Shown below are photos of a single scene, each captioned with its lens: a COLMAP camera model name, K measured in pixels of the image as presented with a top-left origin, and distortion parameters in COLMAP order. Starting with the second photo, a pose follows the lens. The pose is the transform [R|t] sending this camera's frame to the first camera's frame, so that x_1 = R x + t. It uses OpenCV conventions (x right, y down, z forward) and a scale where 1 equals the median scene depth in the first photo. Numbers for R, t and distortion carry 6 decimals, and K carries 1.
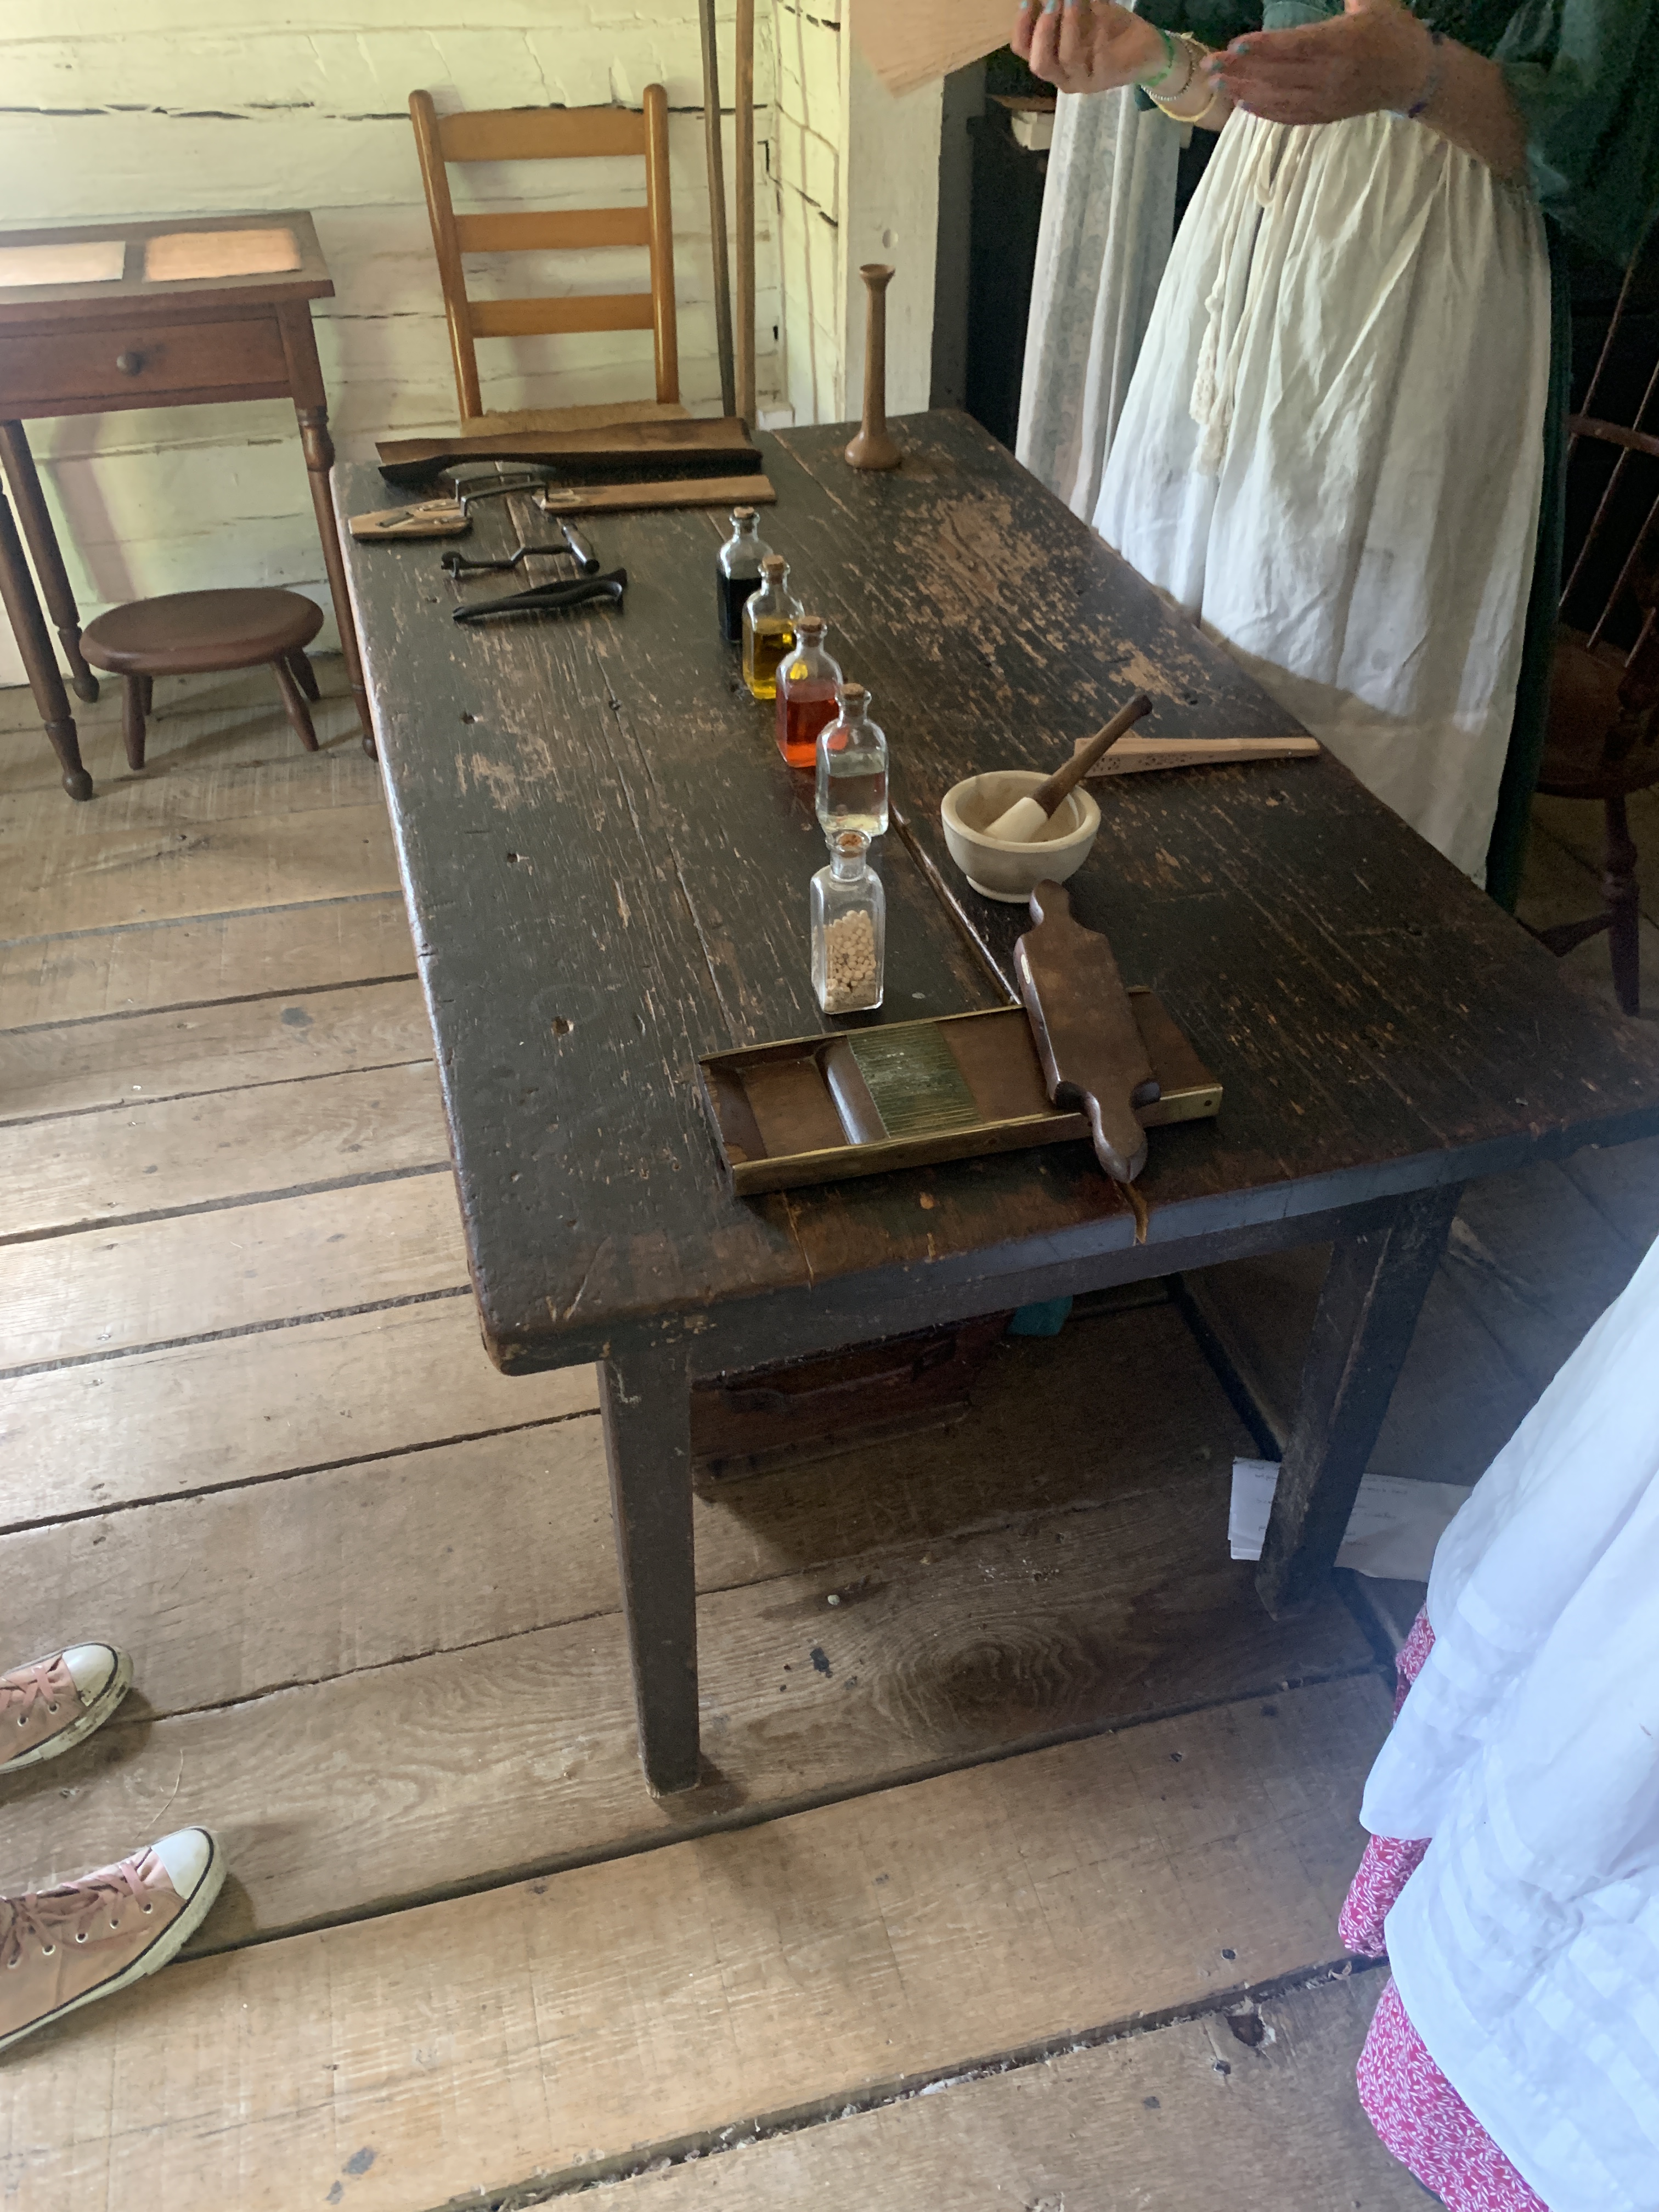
lens RADIAL K [[1681.4, 0, 832.1], [0, 1681.4, 1107.7], [0, 0, 1]] dist [0.055737, 0.000525]
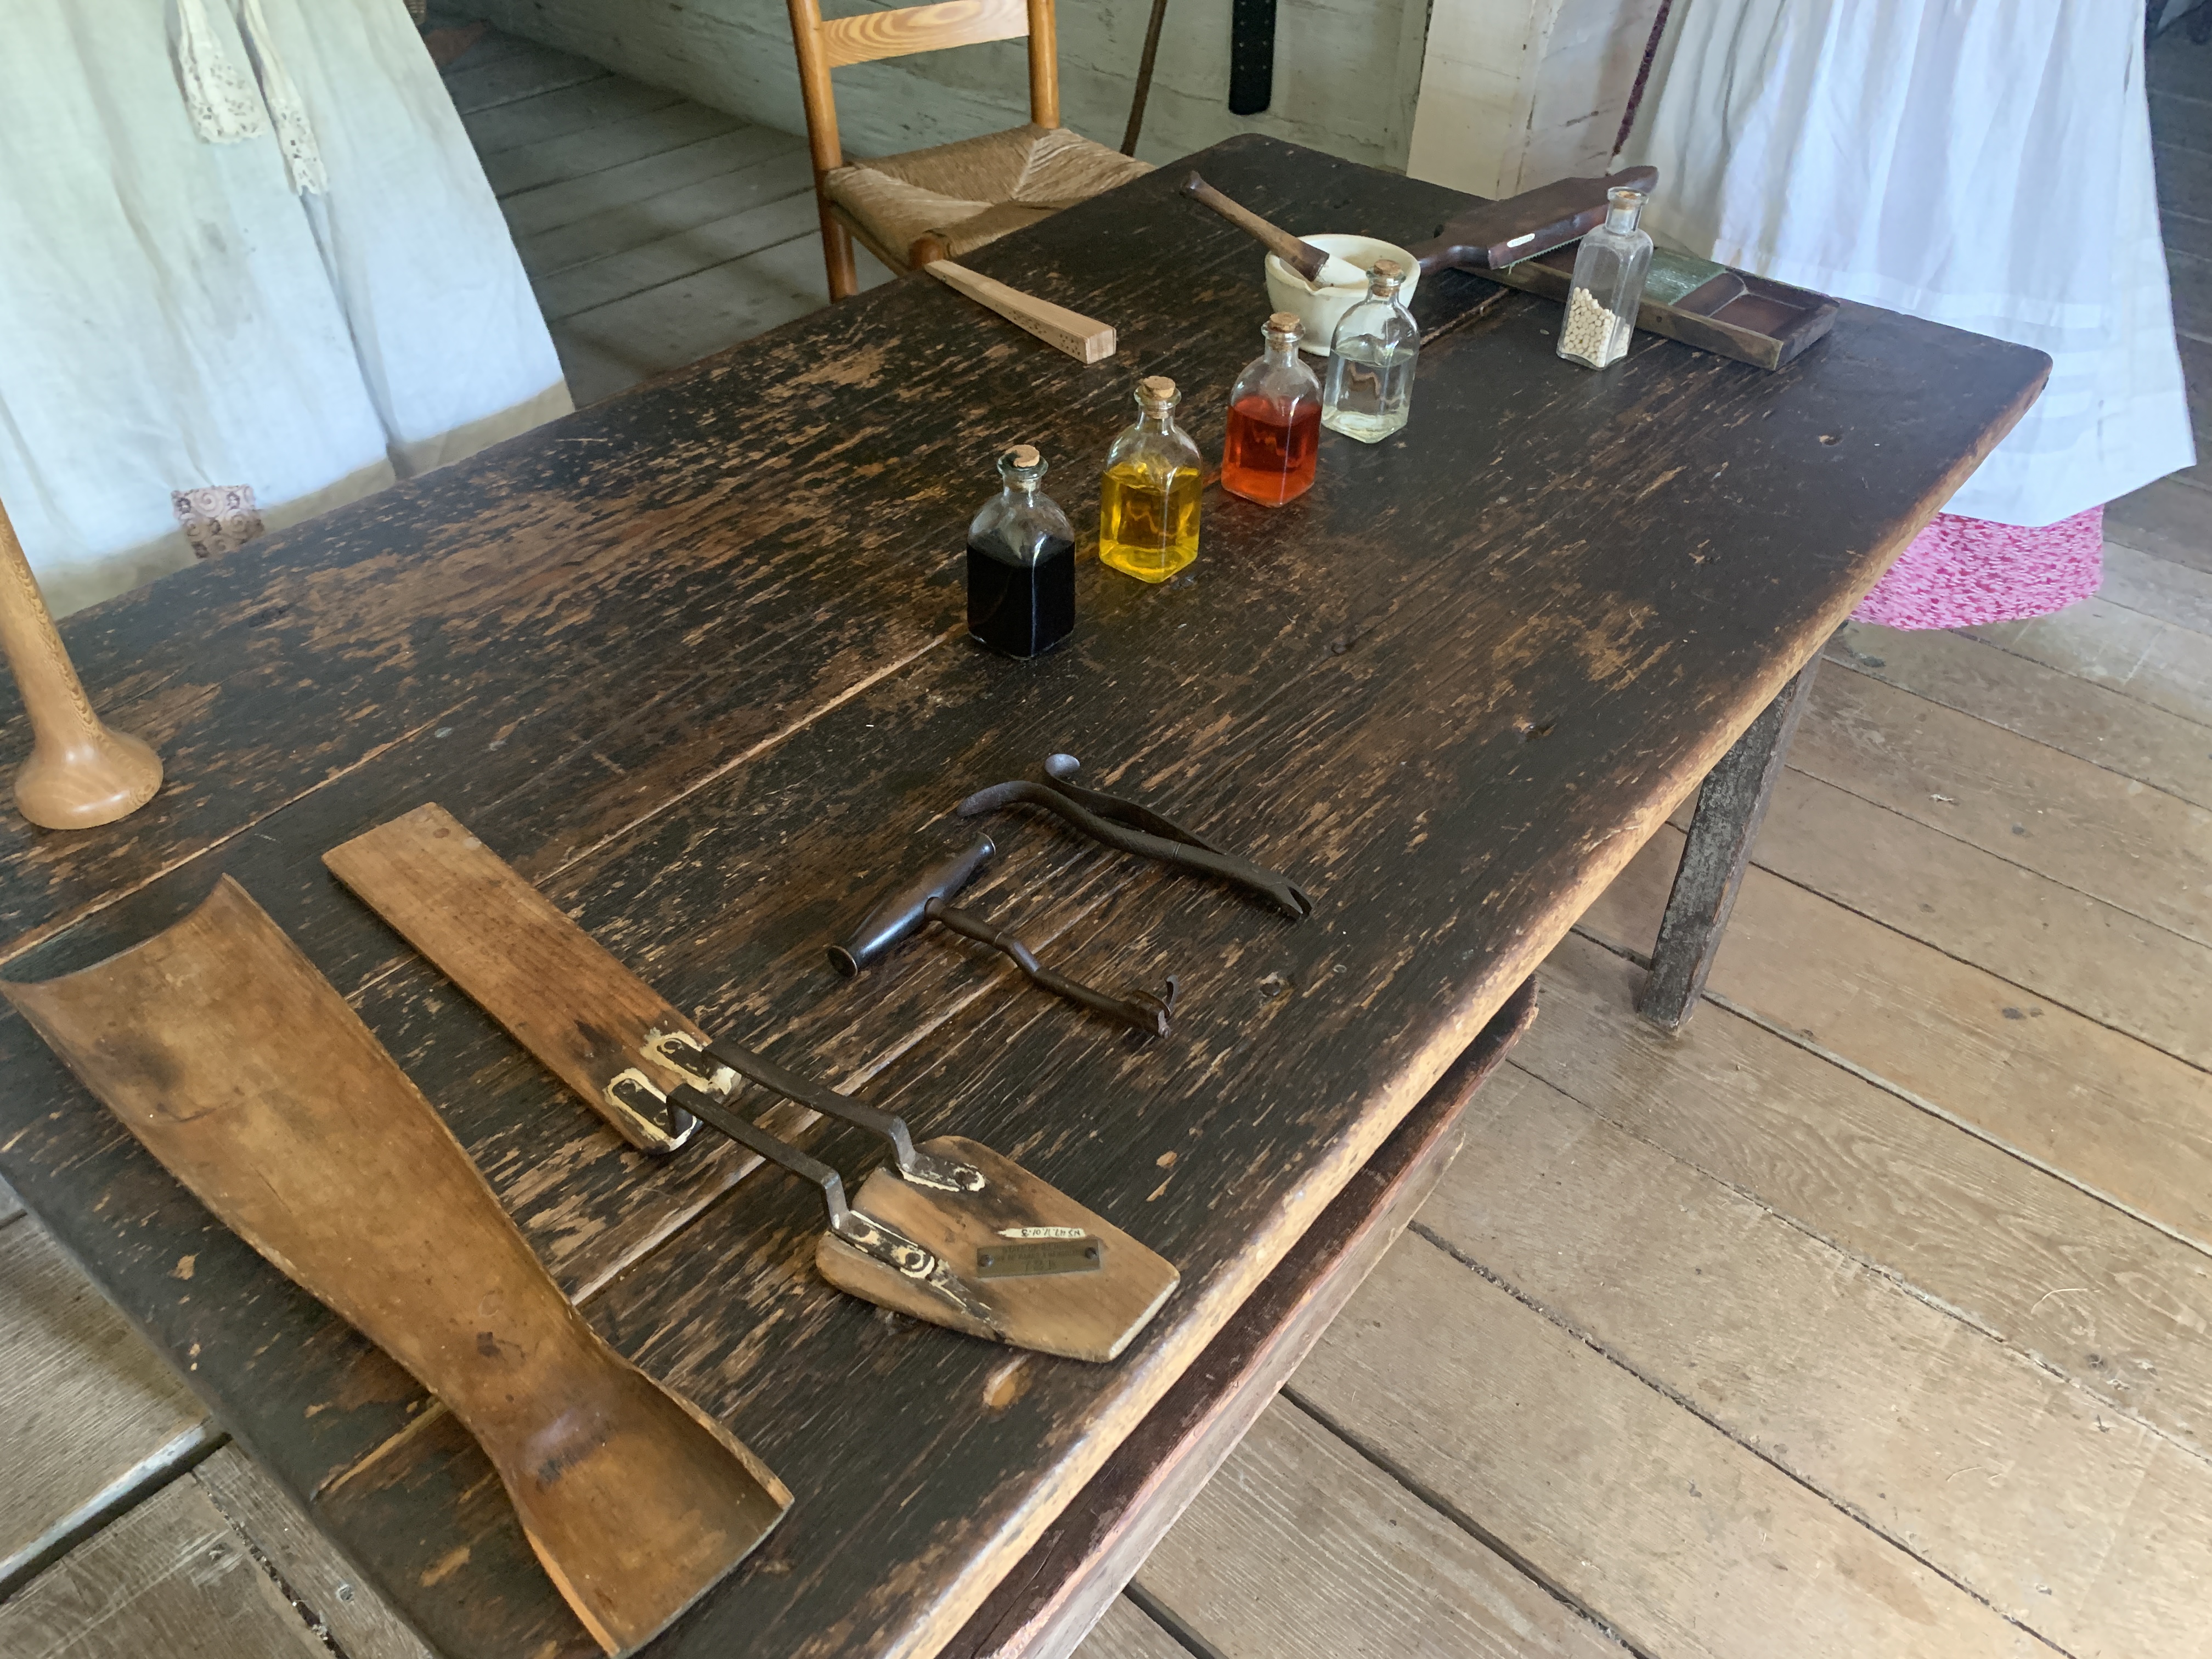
lens RADIAL K [[1681.4, 0, 1115.1], [0, 1681.4, 831.1], [0, 0, 1]] dist [0.055737, 0.000525]
pose [[-0.572866, -0.552307, 0.605625, -0.487833], [0.494933, 0.355880, 0.792711, -0.735190], [-0.653349, 0.753861, 0.069483, 0.998749]]
